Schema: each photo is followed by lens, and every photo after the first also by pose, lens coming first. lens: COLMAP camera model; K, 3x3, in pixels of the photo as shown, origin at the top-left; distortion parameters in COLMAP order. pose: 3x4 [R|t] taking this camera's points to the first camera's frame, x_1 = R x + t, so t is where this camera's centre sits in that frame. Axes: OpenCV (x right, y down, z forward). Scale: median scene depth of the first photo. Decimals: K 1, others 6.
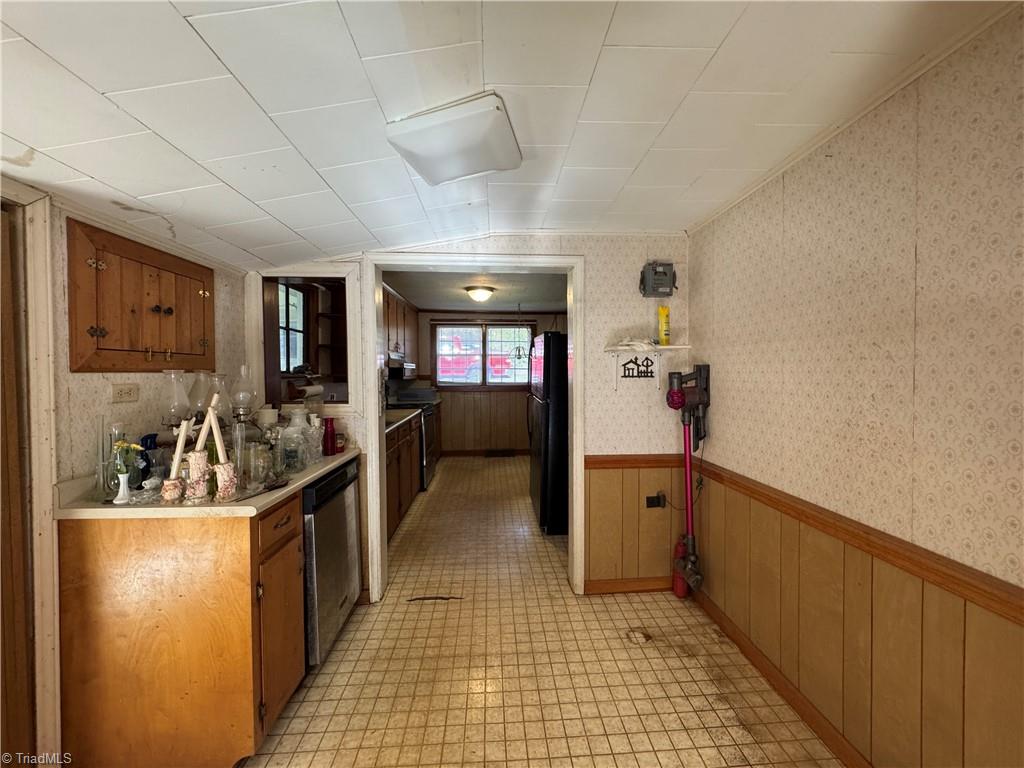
lens RADIAL K [[408.8, 0, 512.9], [0, 408.8, 382.1], [0, 0, 1]] dist [-0.003047, 0.000303]
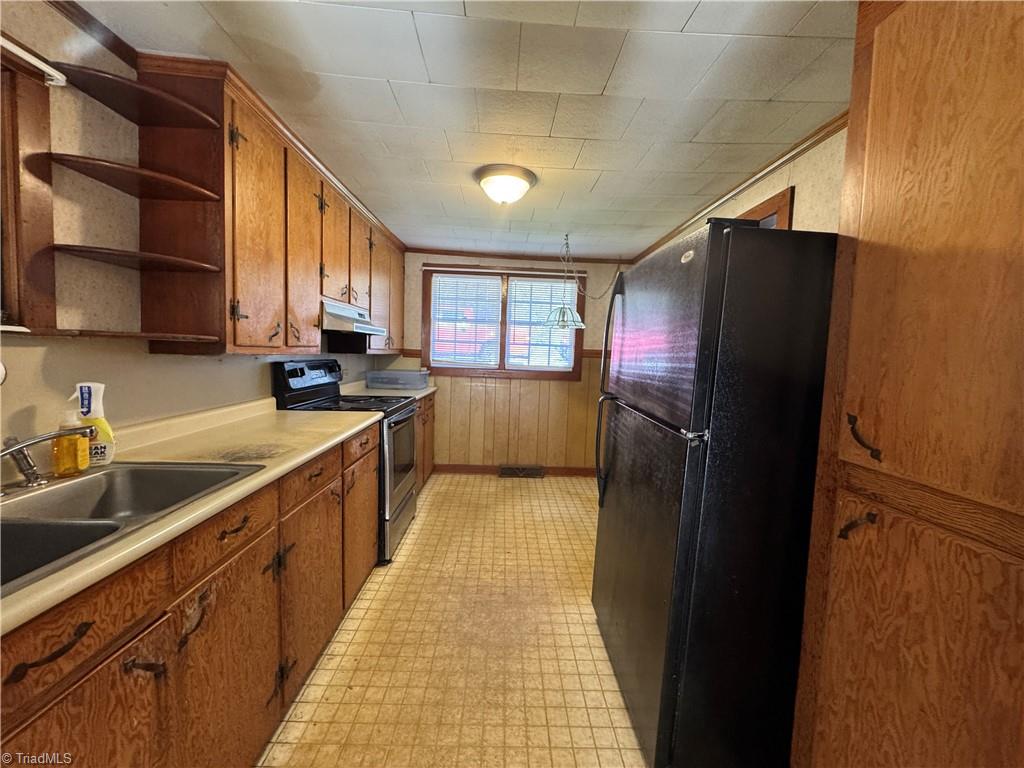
lens RADIAL K [[408.8, 0, 512.9], [0, 408.8, 382.1], [0, 0, 1]] dist [-0.003047, 0.000303]
pose [[0.998691, 0.041487, -0.029905, -0.086915], [-0.039926, 0.997899, 0.051022, -0.012818], [0.031959, -0.049761, 0.998250, 0.938071]]
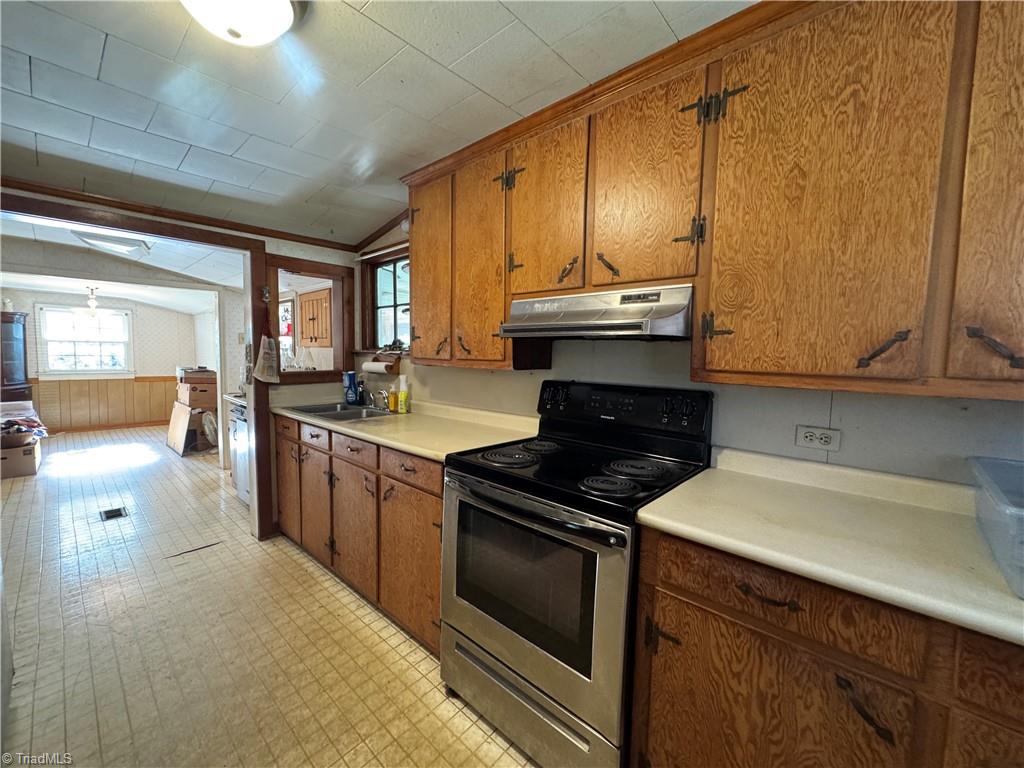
lens RADIAL K [[408.8, 0, 512.9], [0, 408.8, 382.1], [0, 0, 1]] dist [-0.003047, 0.000303]
pose [[-0.708430, 0.050783, -0.703951, -0.041042], [-0.024961, 0.994981, 0.096897, -0.063733], [0.705339, 0.086217, -0.703607, 2.464236]]
